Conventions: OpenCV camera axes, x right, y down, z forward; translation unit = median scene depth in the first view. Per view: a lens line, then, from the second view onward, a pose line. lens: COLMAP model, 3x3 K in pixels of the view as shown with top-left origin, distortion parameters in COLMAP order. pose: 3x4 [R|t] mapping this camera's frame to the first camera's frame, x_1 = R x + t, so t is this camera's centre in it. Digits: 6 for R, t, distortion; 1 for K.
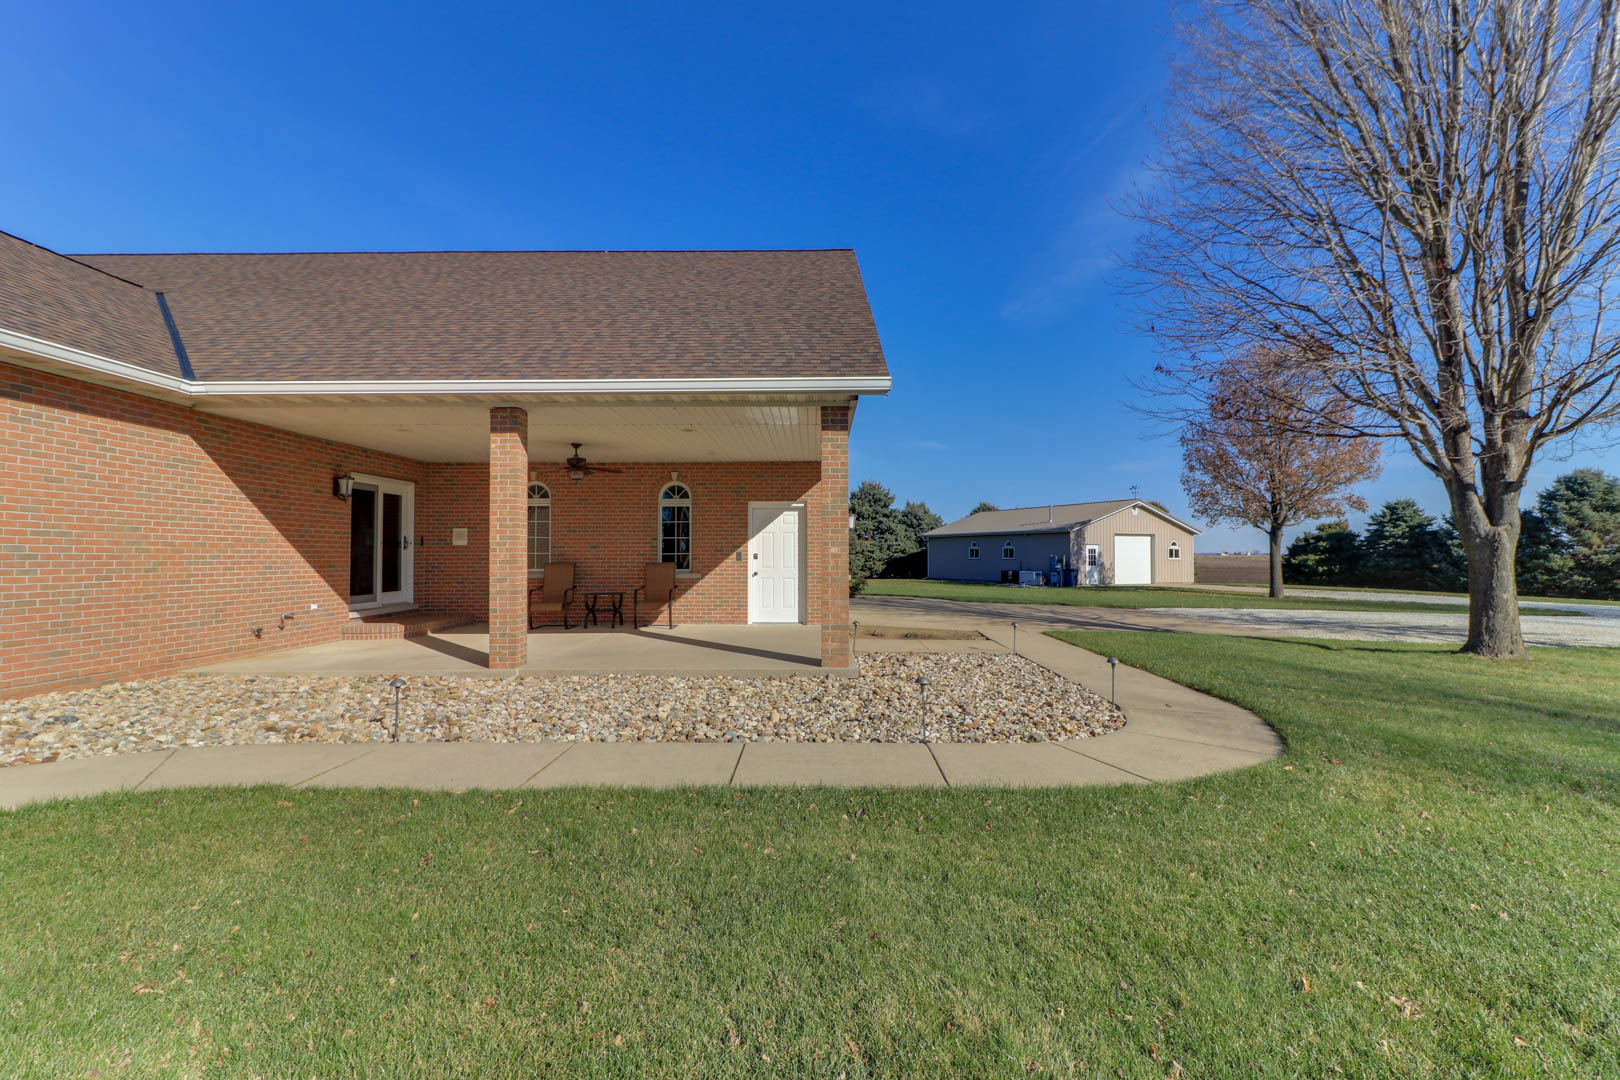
lens RADIAL K [[756.0, 0, 810.8], [0, 756.0, 537.9], [0, 0, 1]] dist [-0.006209, -0.000501]
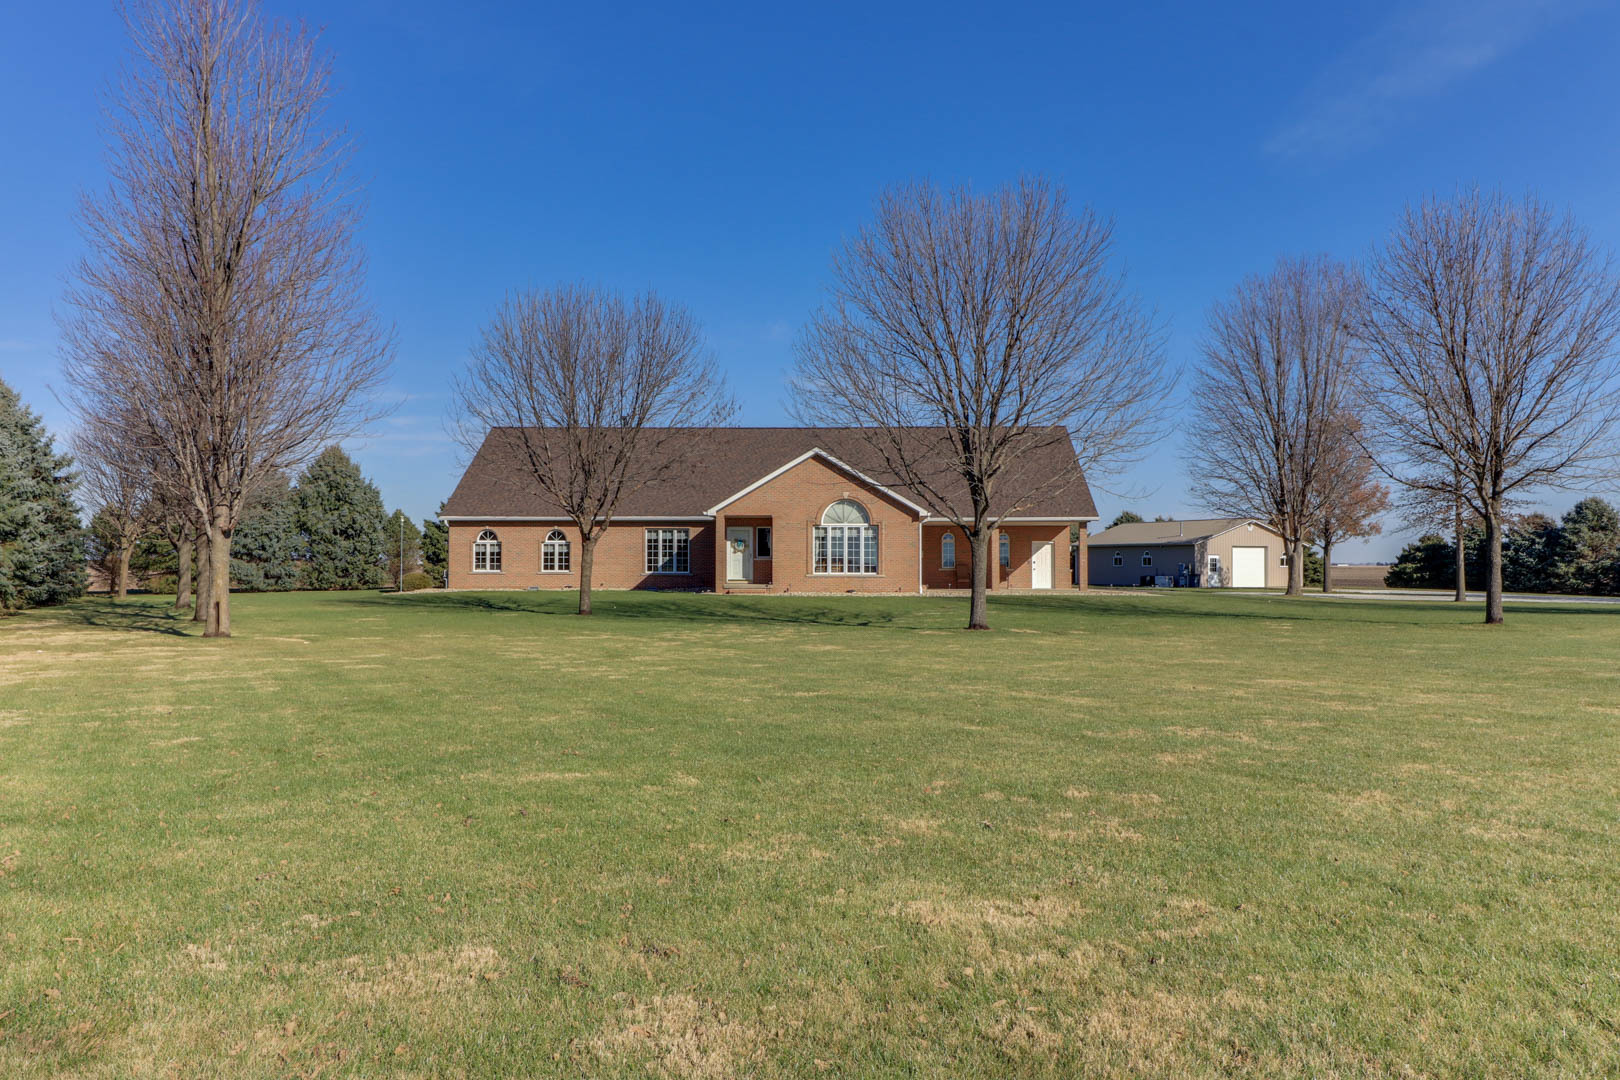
lens RADIAL K [[1353.2, 0, 809.5], [0, 1353.2, 541.8], [0, 0, 1]] dist [0.004410, 0.001800]
pose [[0.999968, 0.002794, -0.007501, -0.283856], [-0.002743, 0.999973, 0.006822, -0.026211], [0.007520, -0.006801, 0.999949, -1.266838]]
